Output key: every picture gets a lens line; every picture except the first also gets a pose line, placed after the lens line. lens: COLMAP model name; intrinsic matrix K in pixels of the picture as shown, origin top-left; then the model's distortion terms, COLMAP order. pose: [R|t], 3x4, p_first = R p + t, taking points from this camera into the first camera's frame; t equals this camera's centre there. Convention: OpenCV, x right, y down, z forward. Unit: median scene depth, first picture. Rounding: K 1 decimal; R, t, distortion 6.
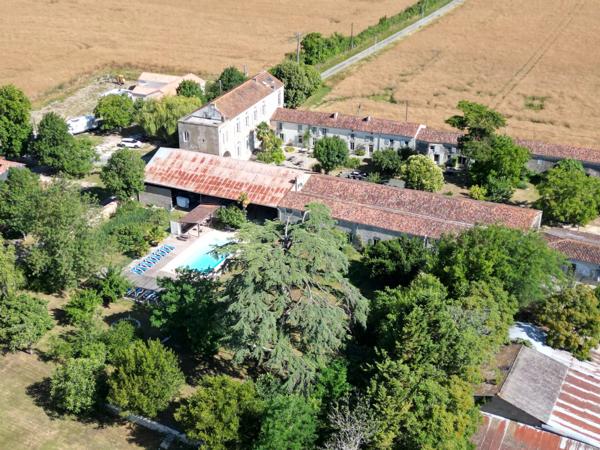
lens RADIAL K [[834.1, 0, 304.1], [0, 834.1, 227.8], [0, 0, 1]] dist [0.084841, 0.000000]
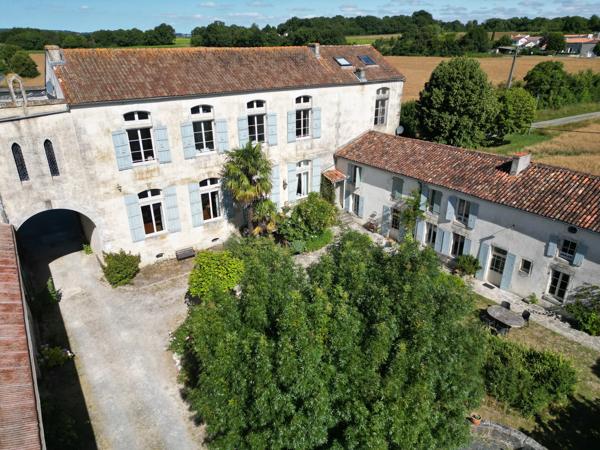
lens RADIAL K [[415.8, 0, 300.0], [0, 415.8, 225.9], [0, 0, 1]] dist [0.059510, -0.047929]
pose [[0.842013, 0.213100, -0.495583, 0.059221], [-0.225381, 0.973616, 0.035723, -0.118618], [0.490120, 0.081616, 0.867826, 0.977160]]
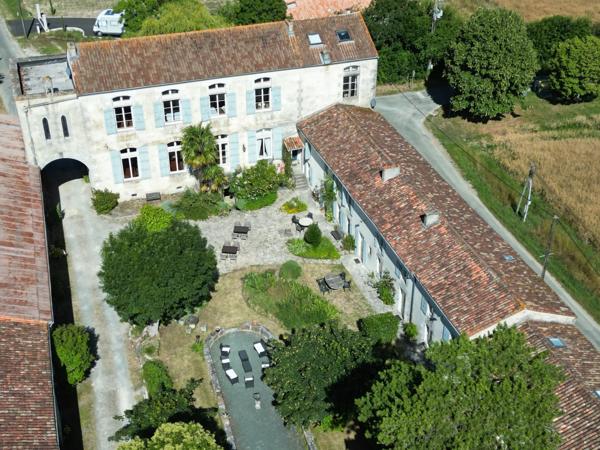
lens RADIAL K [[816.1, 0, 300.2], [0, 816.1, 225.1], [0, 0, 1]] dist [0.100835, 0.000000]
pose [[0.646409, 0.419855, -0.637084, 0.298717], [-0.329562, 0.906716, 0.263164, -0.230121], [0.688145, 0.039847, 0.724478, 0.825871]]
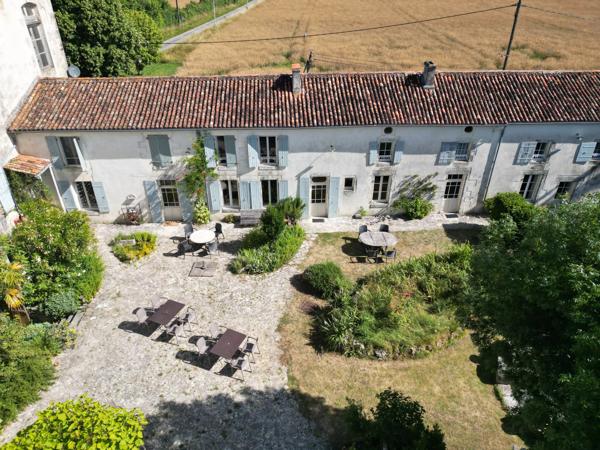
lens RADIAL K [[415.8, 0, 301.4], [0, 415.8, 225.6], [0, 0, 1]] dist [0.059510, -0.047929]
pose [[0.912750, -0.210408, 0.350166, -0.017261], [0.174673, 0.975864, 0.131071, -0.125451], [-0.369293, -0.058470, 0.927472, 1.026573]]
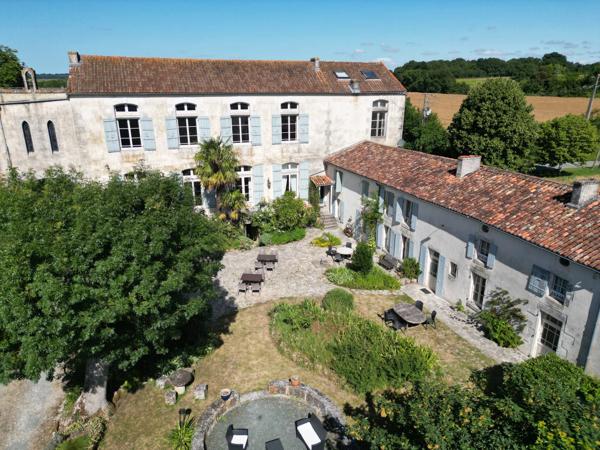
lens RADIAL K [[415.8, 0, 300.4], [0, 415.8, 226.3], [0, 0, 1]] dist [0.059510, -0.047929]
pose [[0.668066, 0.238056, -0.704994, 0.122093], [-0.318922, 0.947615, 0.017765, -0.117209], [0.672292, 0.212970, 0.708990, 1.012538]]
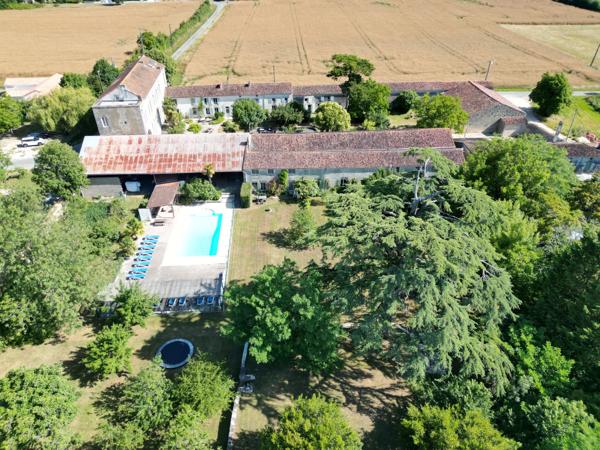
lens RADIAL K [[422.4, 0, 303.0], [0, 422.4, 225.8], [0, 0, 1]] dist [0.034422, -0.024033]
pose [[0.877557, -0.268487, 0.397252, -0.179180], [0.206601, 0.959397, 0.192025, -0.040706], [-0.432678, -0.086440, 0.897395, 0.453896]]
